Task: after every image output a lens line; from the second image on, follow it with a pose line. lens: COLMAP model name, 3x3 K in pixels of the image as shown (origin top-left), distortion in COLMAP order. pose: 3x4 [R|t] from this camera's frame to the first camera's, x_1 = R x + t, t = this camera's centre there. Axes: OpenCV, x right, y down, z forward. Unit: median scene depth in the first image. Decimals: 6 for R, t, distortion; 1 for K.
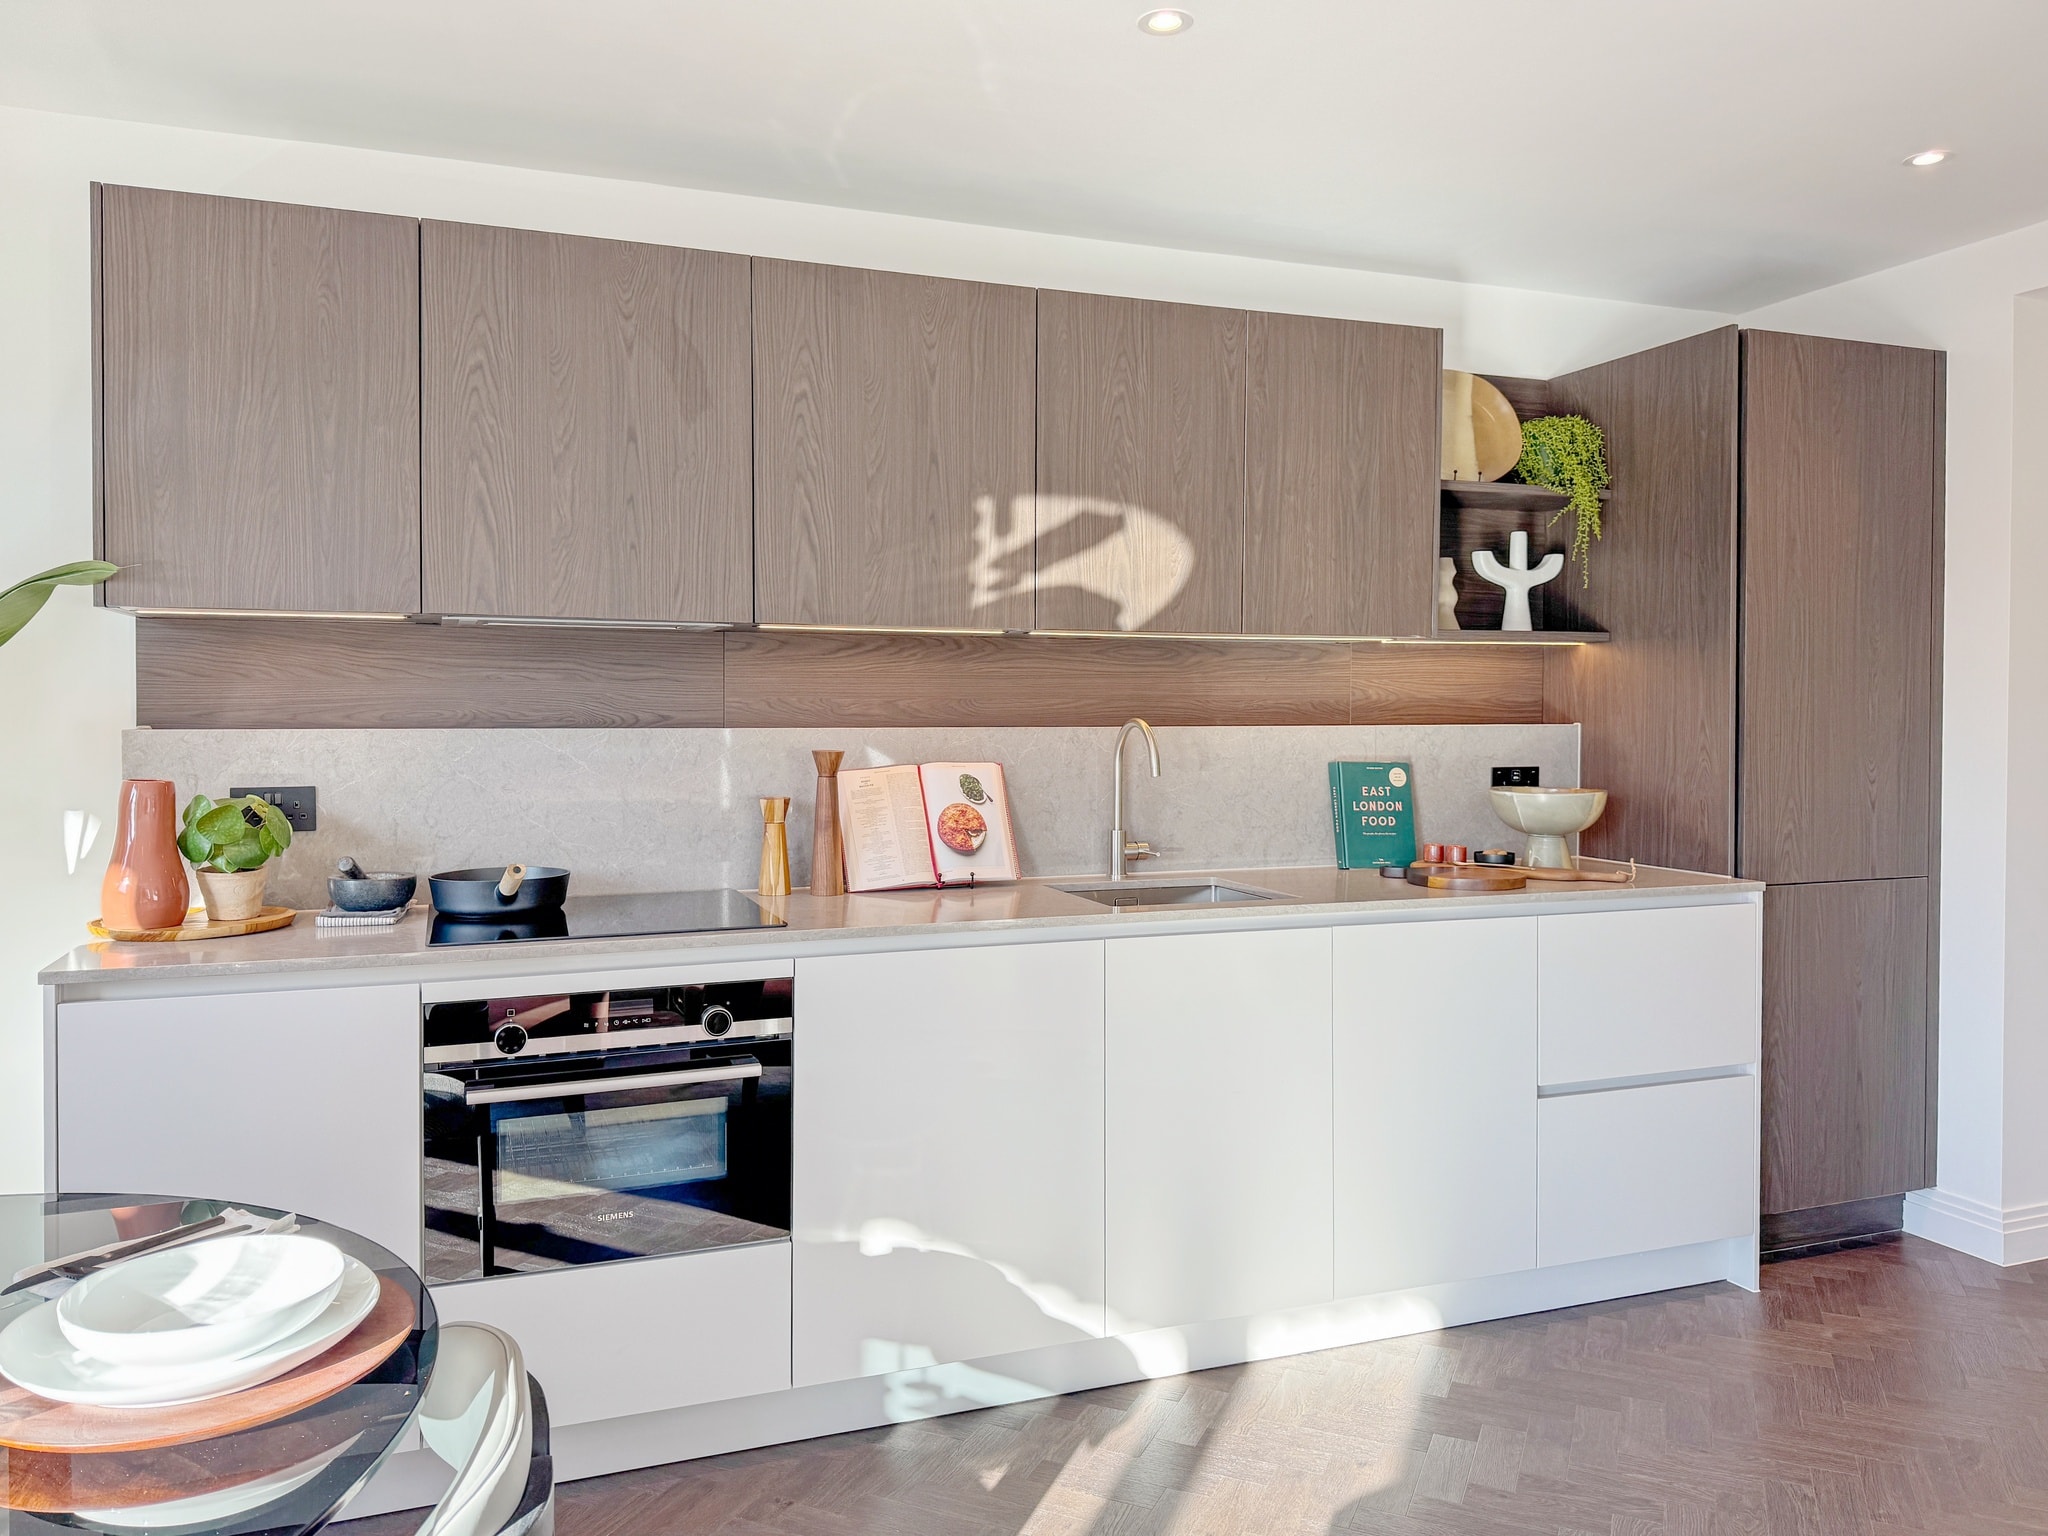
lens RADIAL K [[1469.0, 0, 1005.5], [0, 1469.0, 722.5], [0, 0, 1]] dist [0.126823, -0.182639]
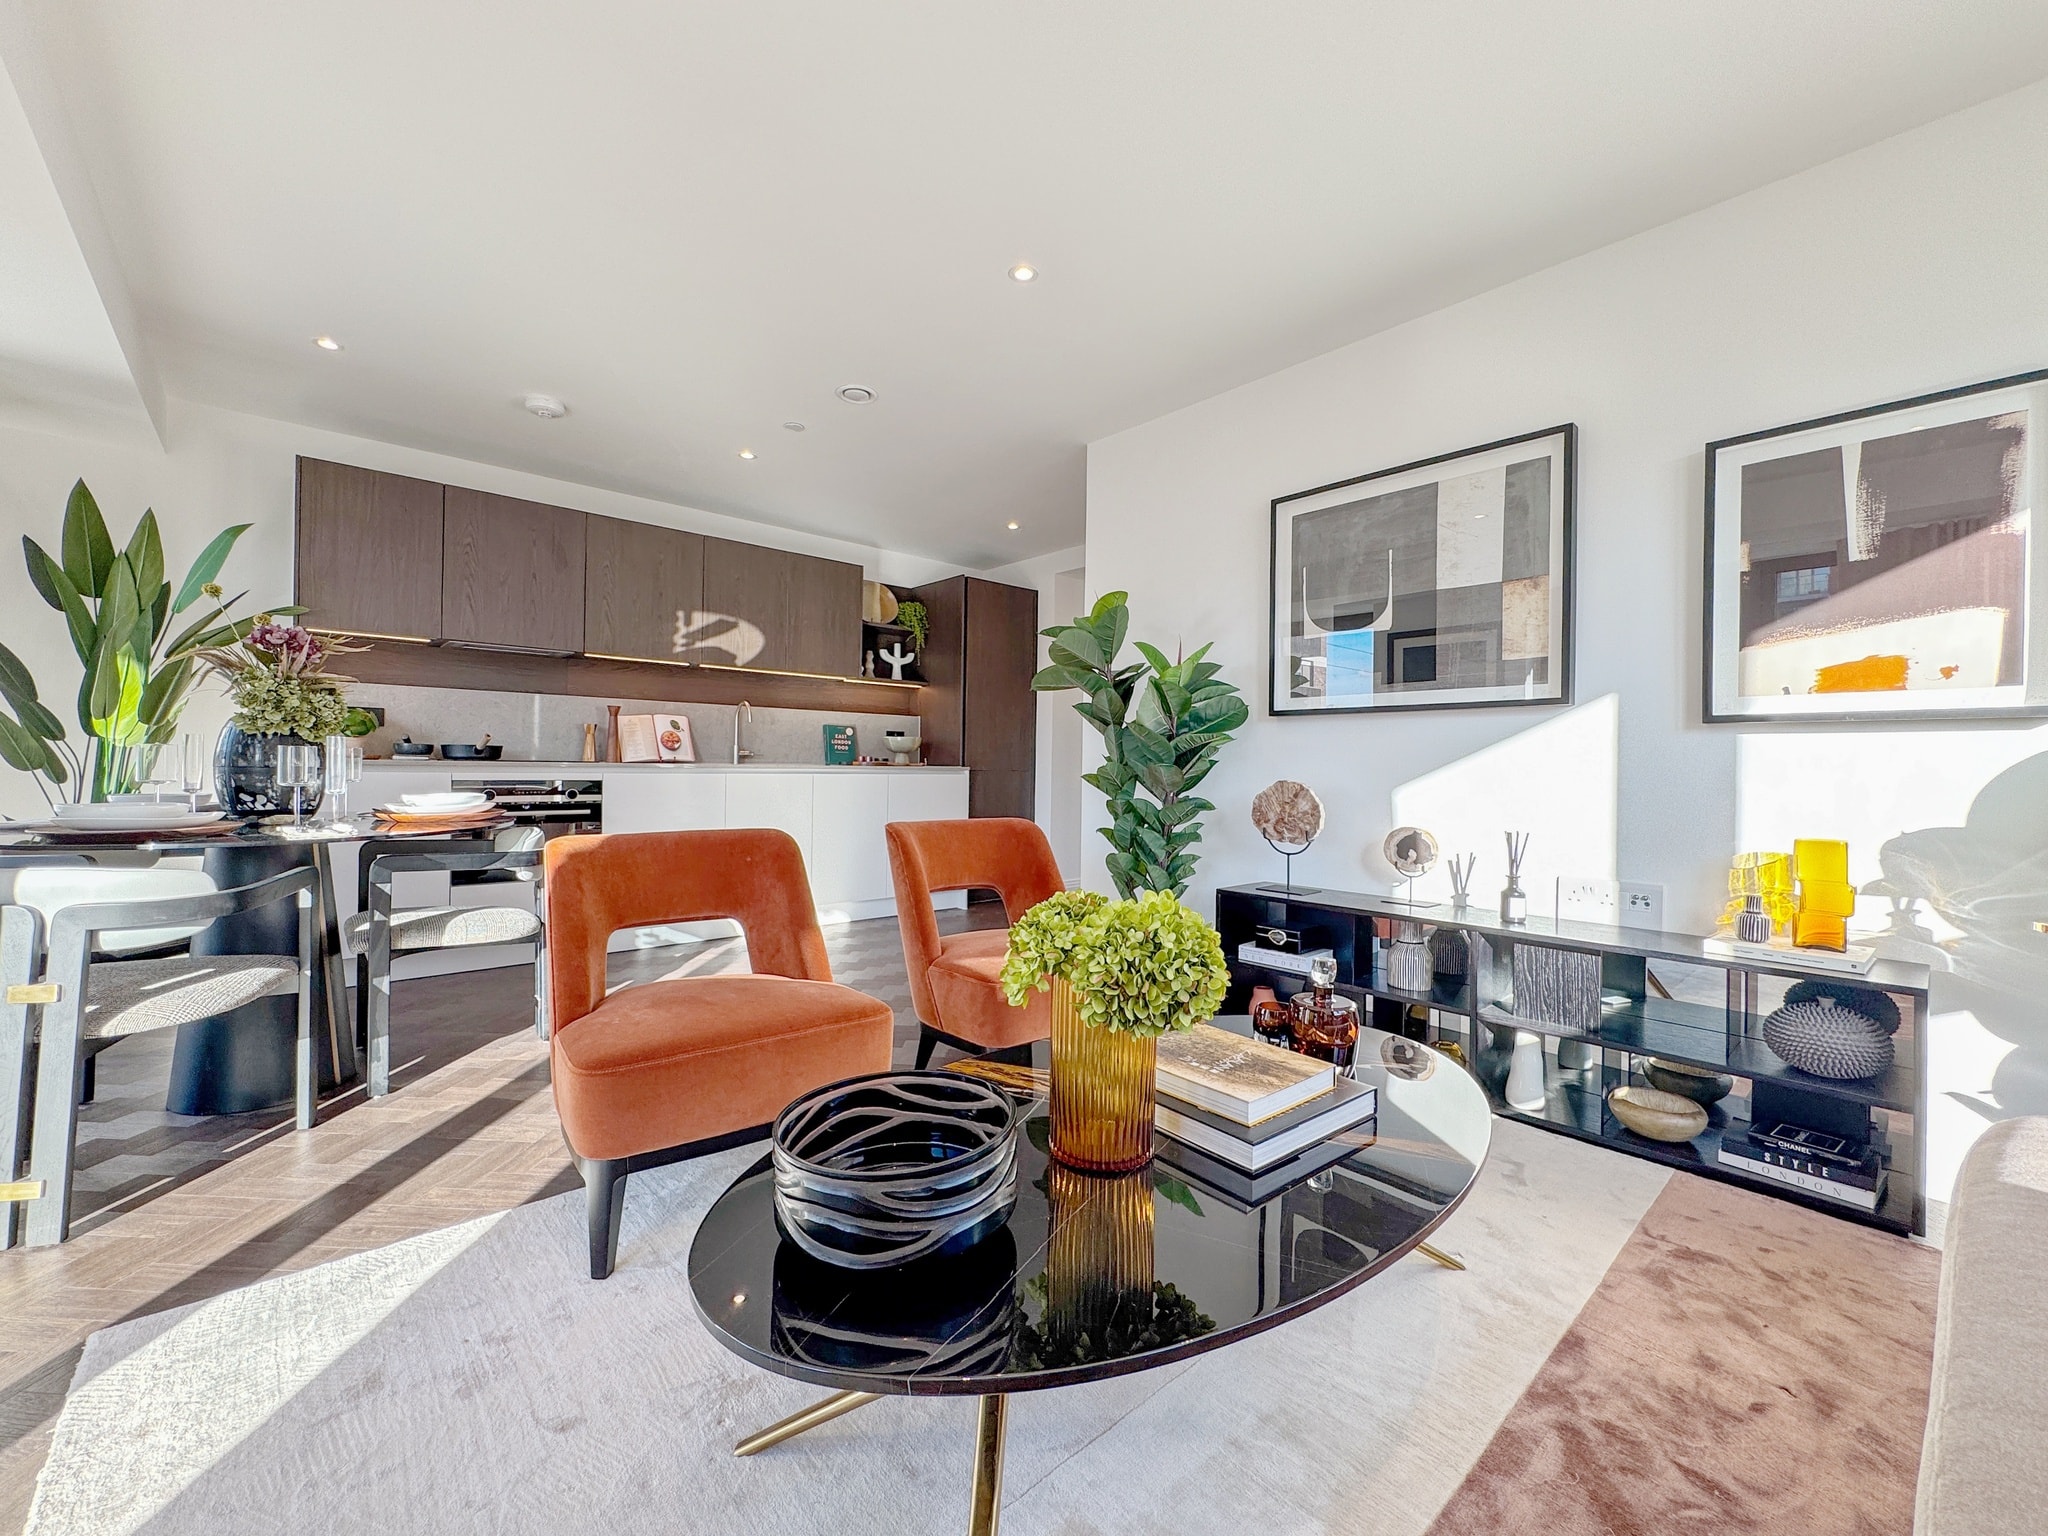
lens RADIAL K [[832.4, 0, 1024.0], [0, 832.4, 768.0], [0, 0, 1]] dist [-0.002060, -0.000016]
pose [[0.931353, 0.010975, 0.363951, 0.015852], [-0.009694, 0.999939, -0.005348, 0.115291], [-0.363987, 0.001453, 0.931403, -0.538388]]
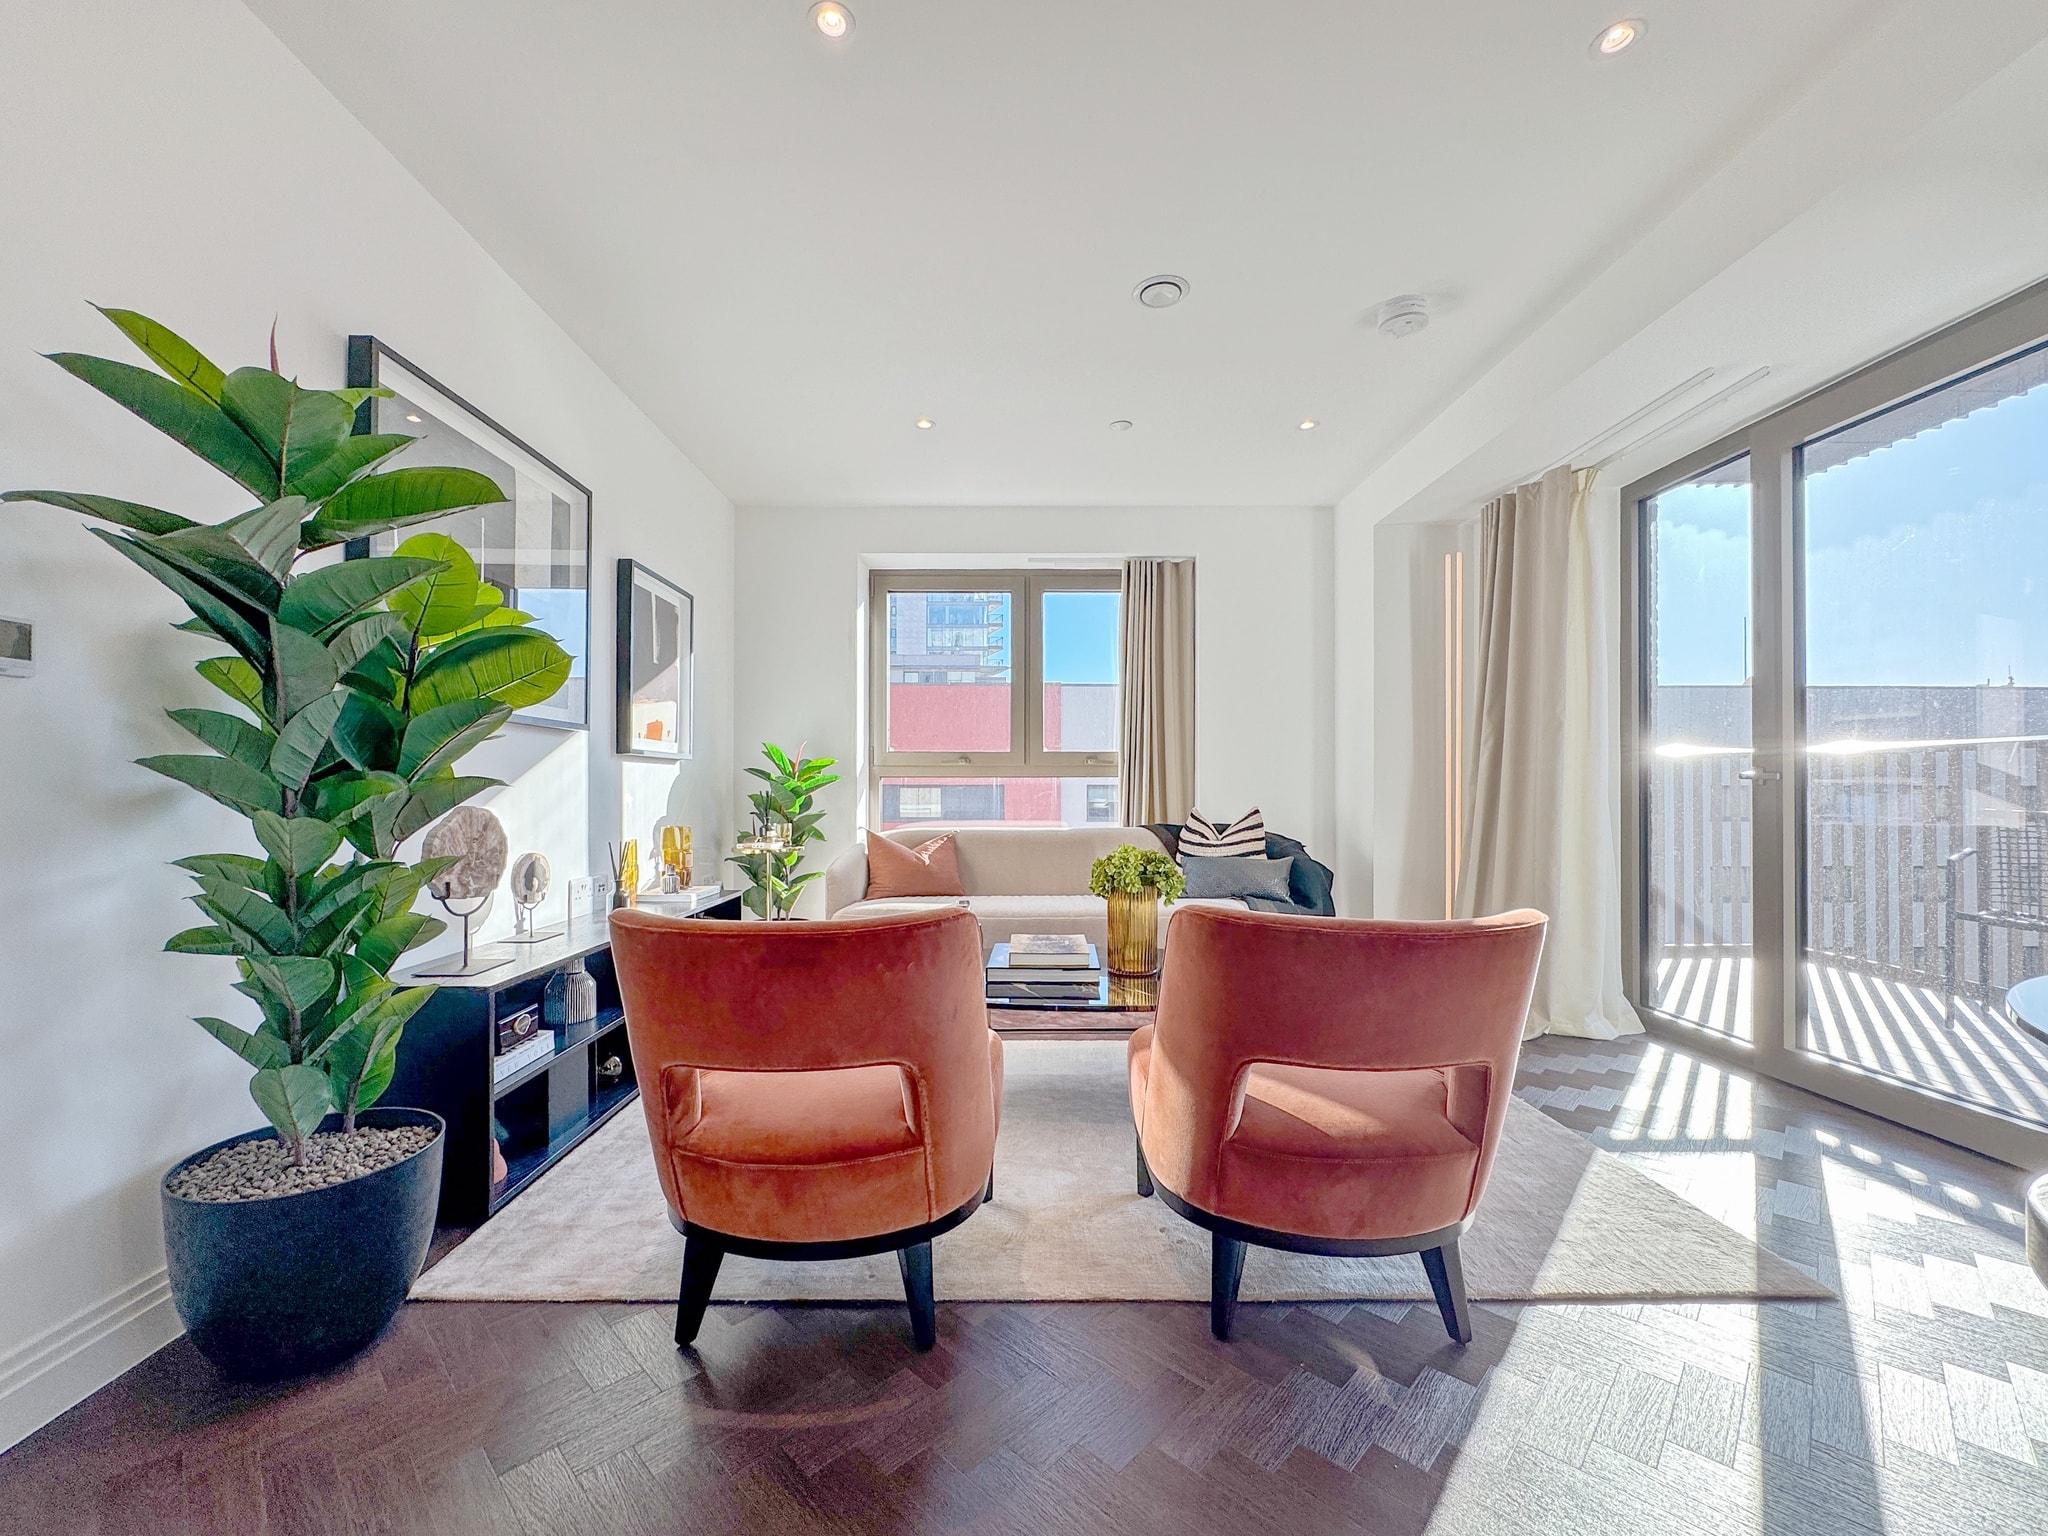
lens RADIAL K [[833.1, 0, 1022.5], [0, 833.1, 792.5], [0, 0, 1]] dist [-0.000466, 0.000127]
pose [[-0.941711, -0.003640, 0.336402, 0.017435], [0.000995, 0.999907, 0.013605, 0.103286], [-0.336420, 0.013147, -0.941620, 0.581378]]
